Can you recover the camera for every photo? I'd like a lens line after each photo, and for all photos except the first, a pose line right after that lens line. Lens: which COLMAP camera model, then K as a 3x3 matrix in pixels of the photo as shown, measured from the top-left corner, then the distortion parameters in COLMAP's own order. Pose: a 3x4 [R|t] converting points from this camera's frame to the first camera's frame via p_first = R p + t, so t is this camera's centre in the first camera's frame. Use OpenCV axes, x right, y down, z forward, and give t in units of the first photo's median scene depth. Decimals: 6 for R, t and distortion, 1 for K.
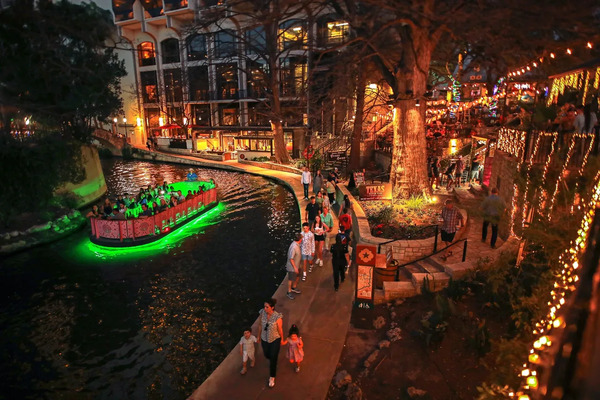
lens RADIAL K [[346.8, 0, 300.0], [0, 346.8, 200.0], [0, 0, 1]] dist [0.001951, 0.000505]
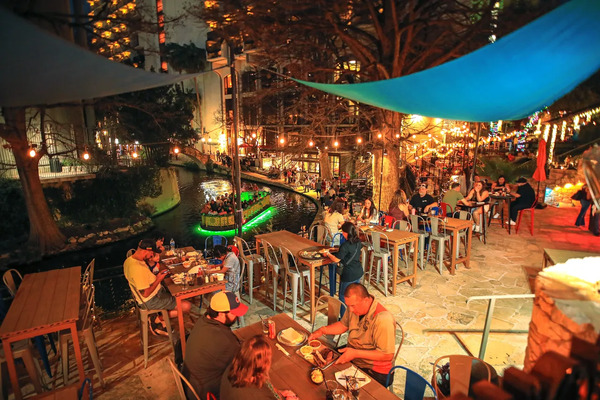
lens RADIAL K [[348.5, 0, 300.0], [0, 348.5, 200.0], [0, 0, 1]] dist [0.045956, 0.000027]
pose [[0.964338, 0.059100, -0.257993, 0.158143], [-0.065192, 0.997758, -0.015114, -0.031913], [0.256521, 0.031394, 0.966029, -0.112136]]
